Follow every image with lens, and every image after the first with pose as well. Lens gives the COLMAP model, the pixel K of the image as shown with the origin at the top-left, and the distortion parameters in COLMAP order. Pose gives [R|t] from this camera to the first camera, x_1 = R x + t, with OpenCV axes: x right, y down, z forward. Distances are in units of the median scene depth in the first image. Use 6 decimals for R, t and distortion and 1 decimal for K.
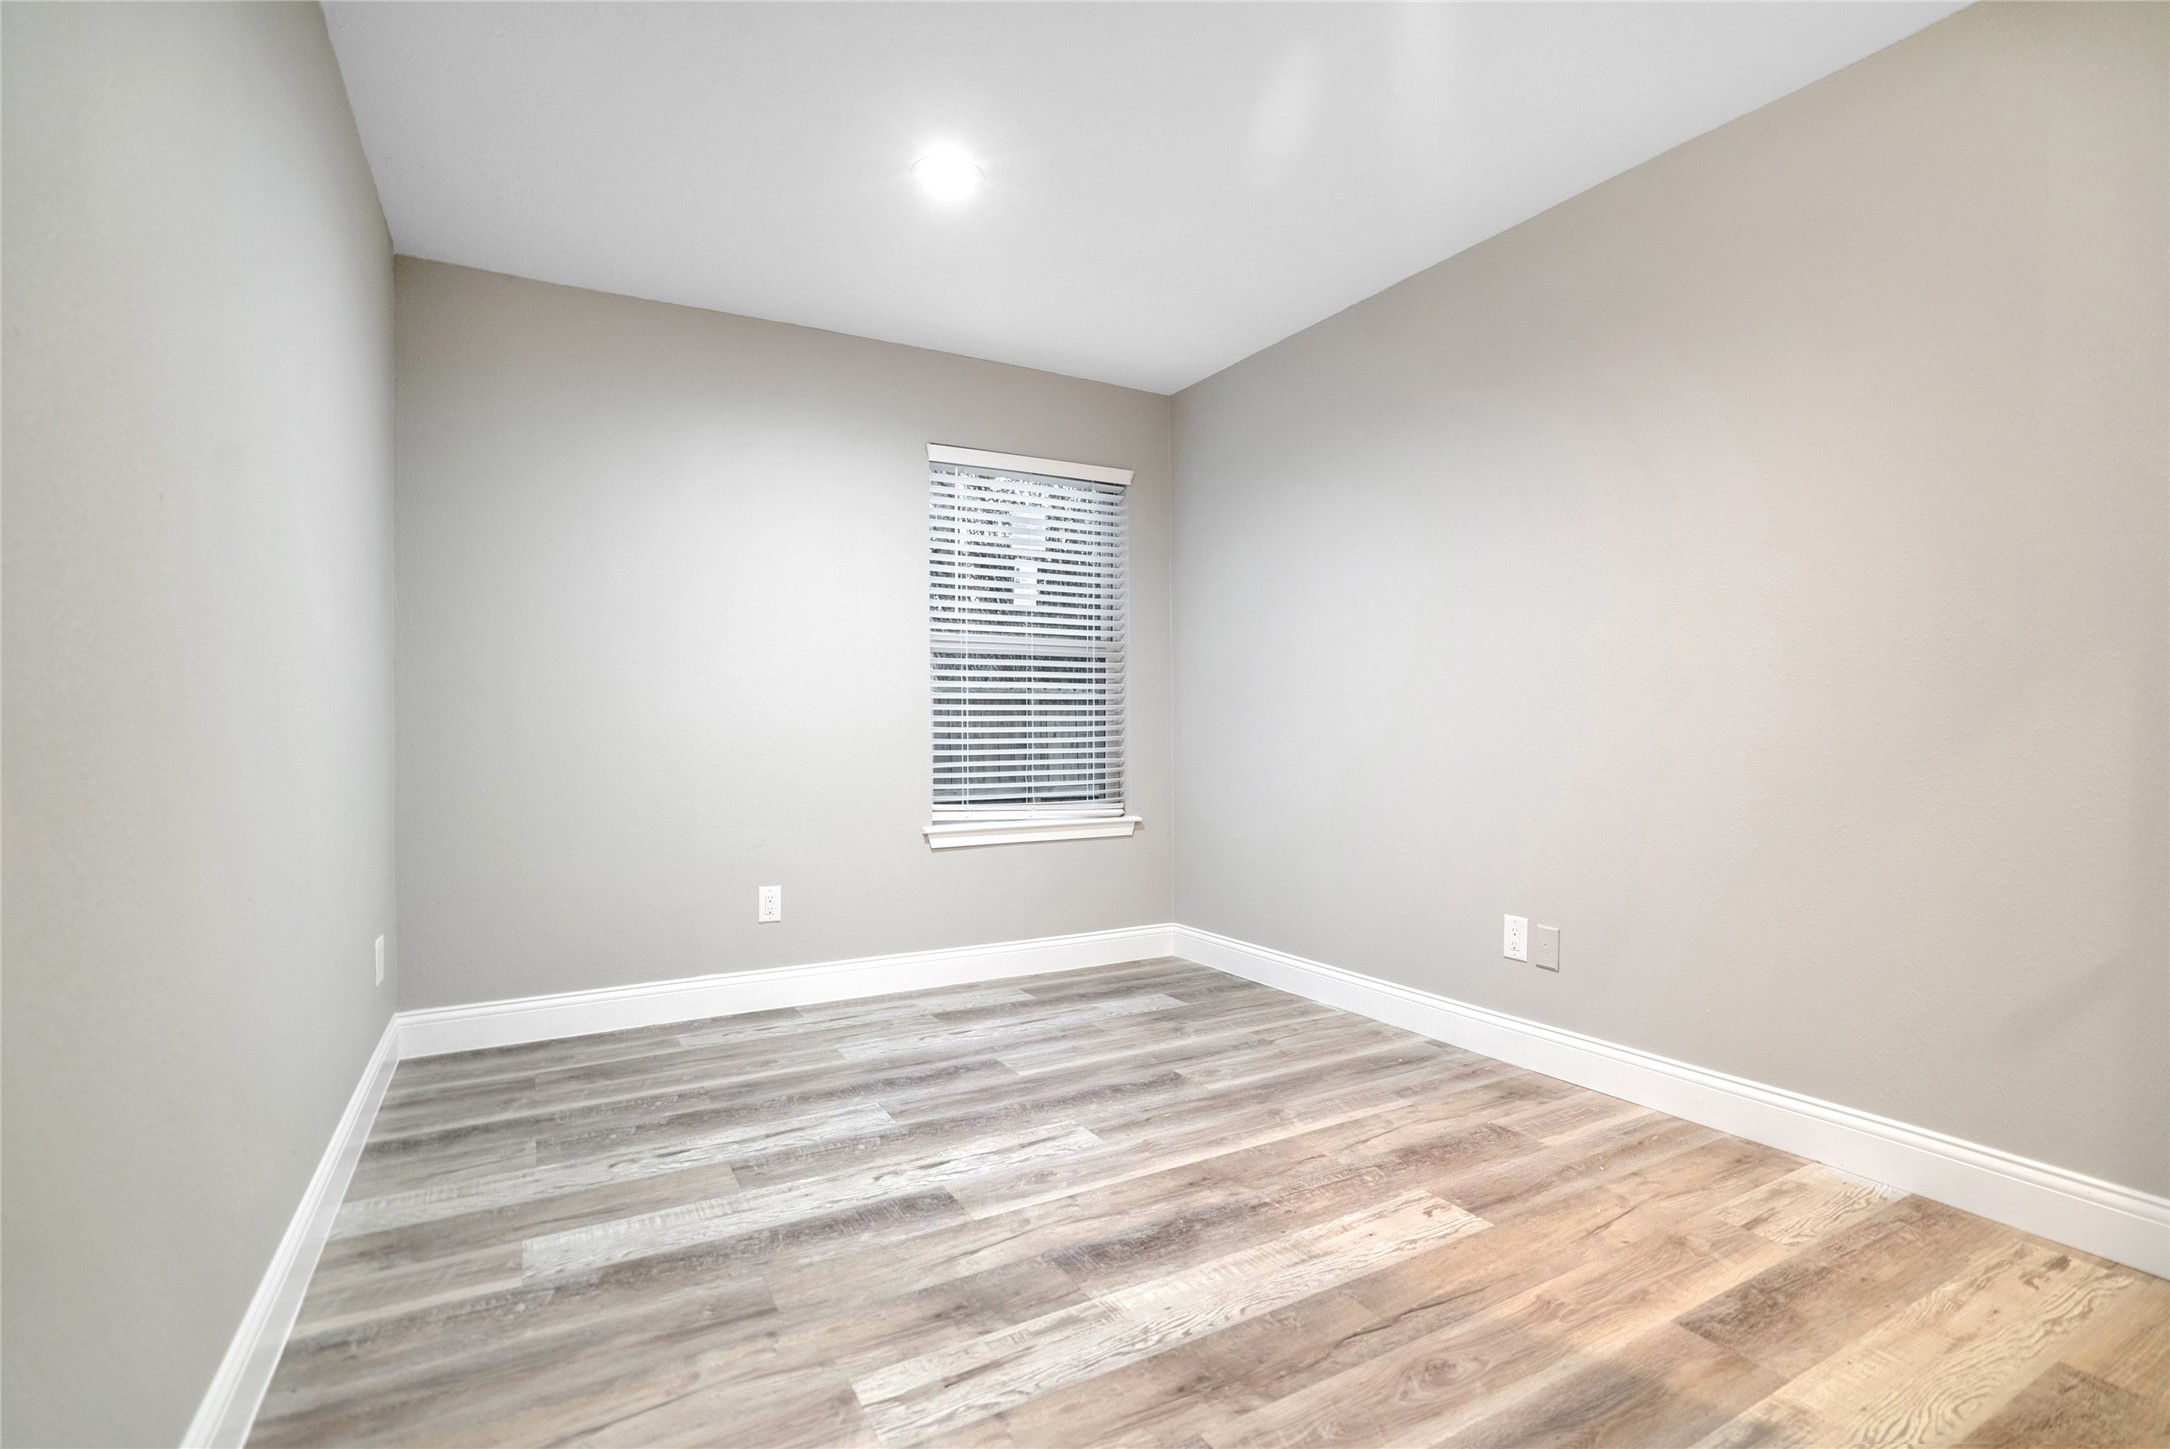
lens RADIAL K [[1017.4, 0, 1085.0], [0, 1017.4, 724.5], [0, 0, 1]] dist [-0.051916, 0.020168]
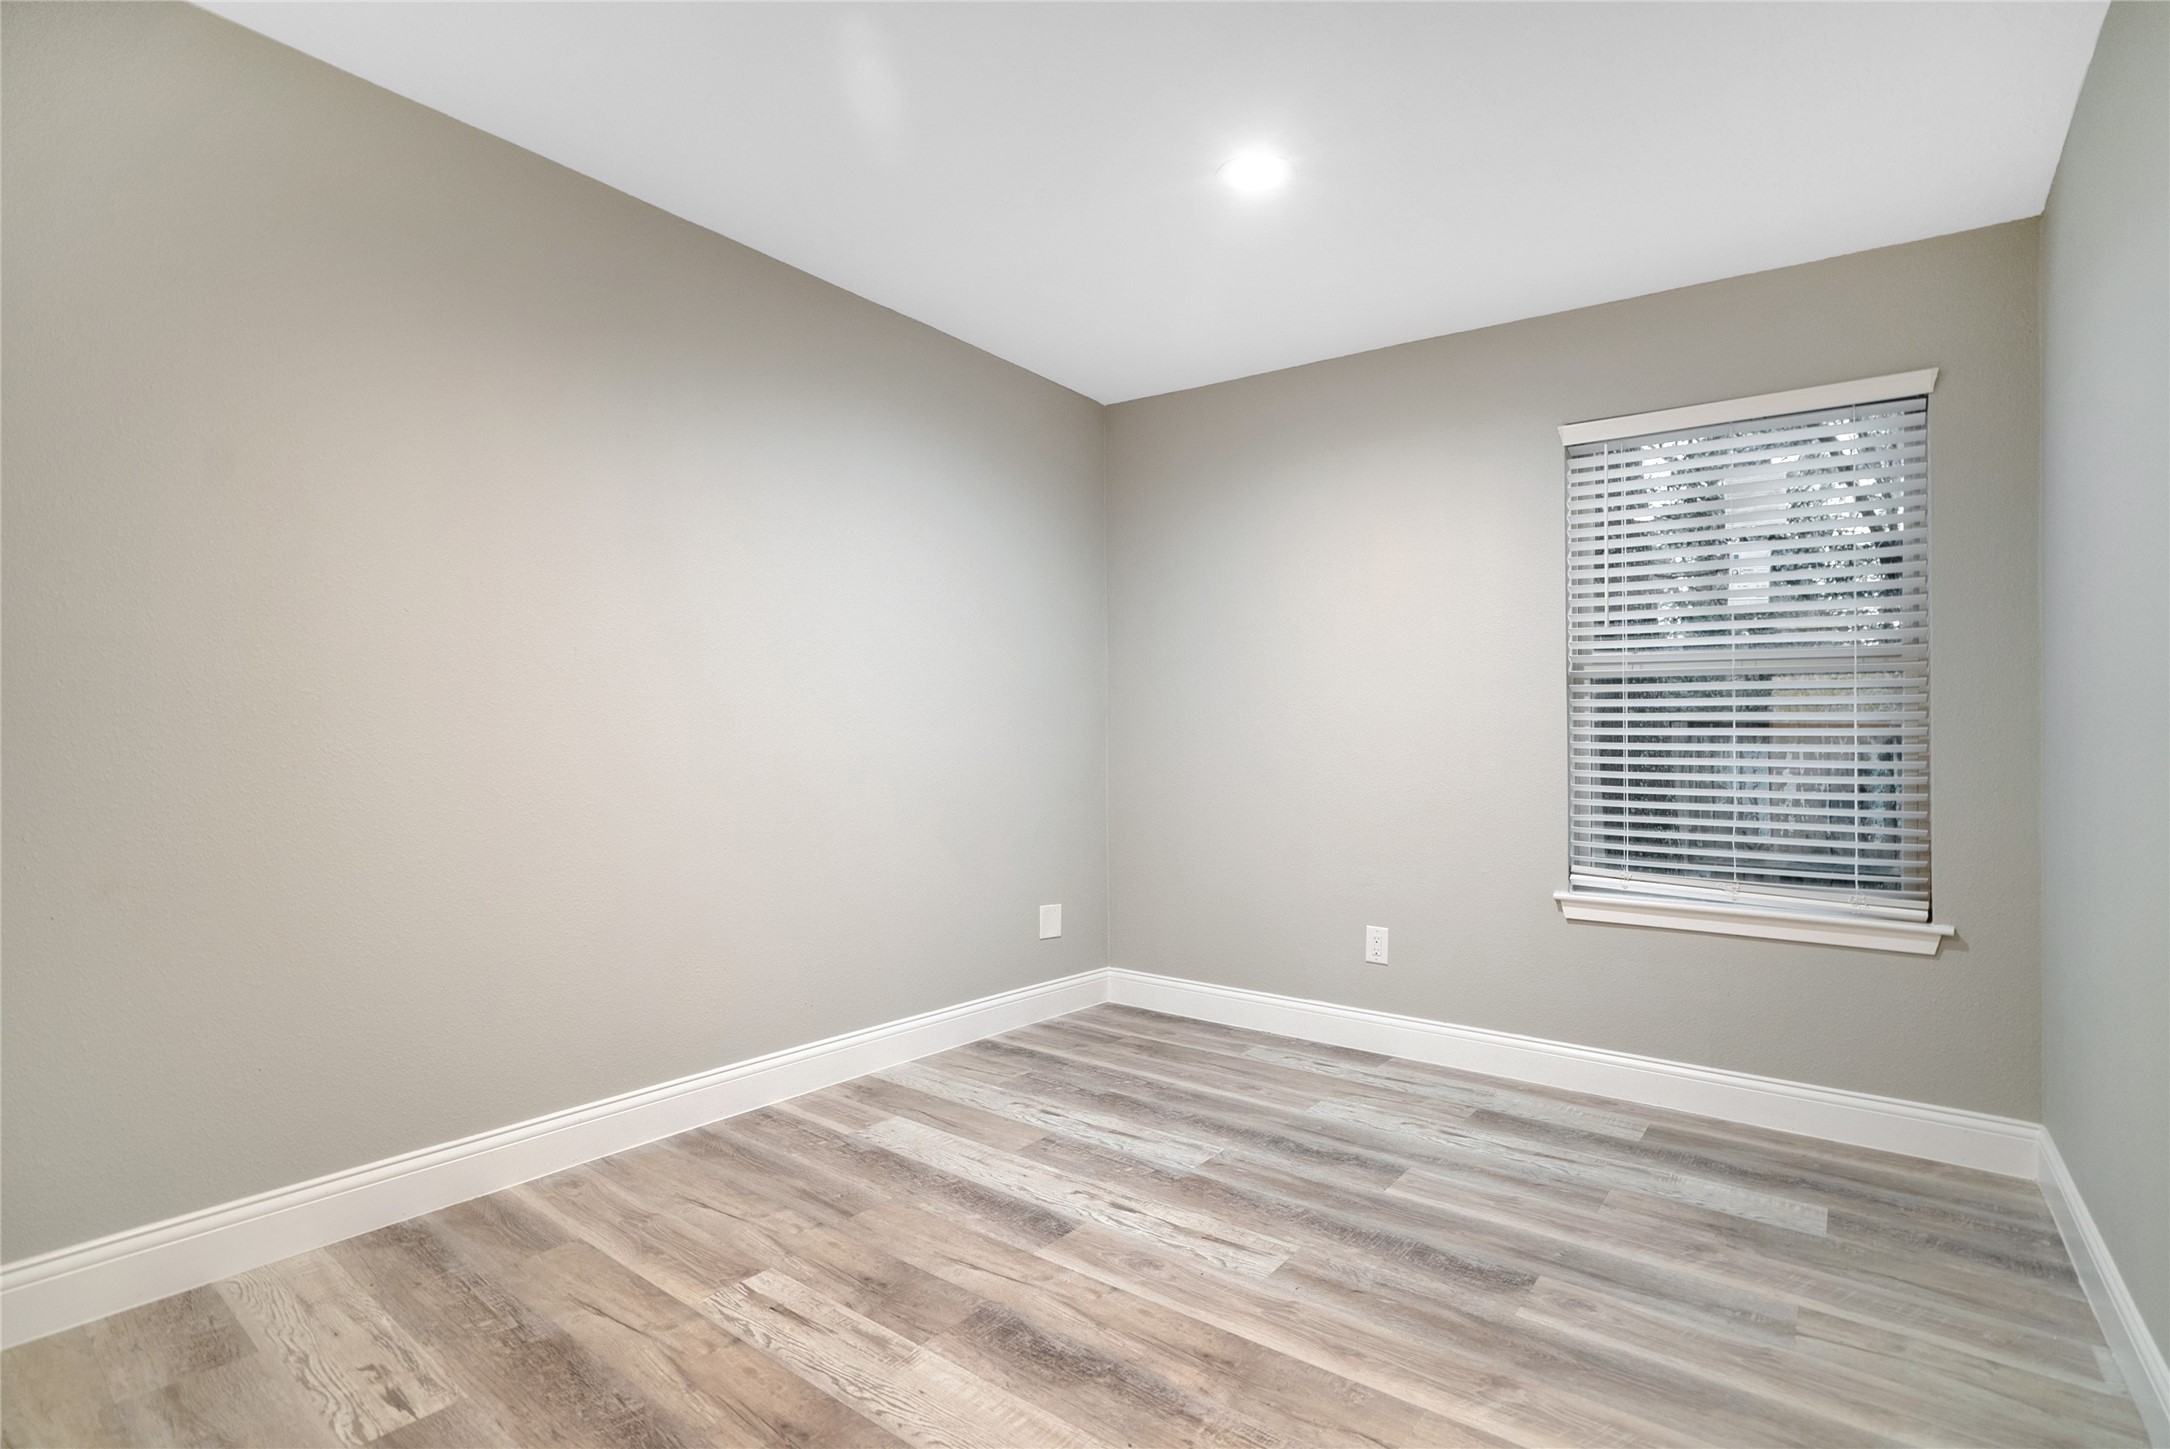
lens RADIAL K [[1013.0, 0, 1098.3], [0, 1013.0, 732.7], [0, 0, 1]] dist [-0.067196, 0.027494]
pose [[0.412475, 0.002765, -0.910965, 0.608501], [-0.021222, 0.999753, -0.006574, -0.019322], [0.910722, 0.022044, 0.412432, 0.464424]]
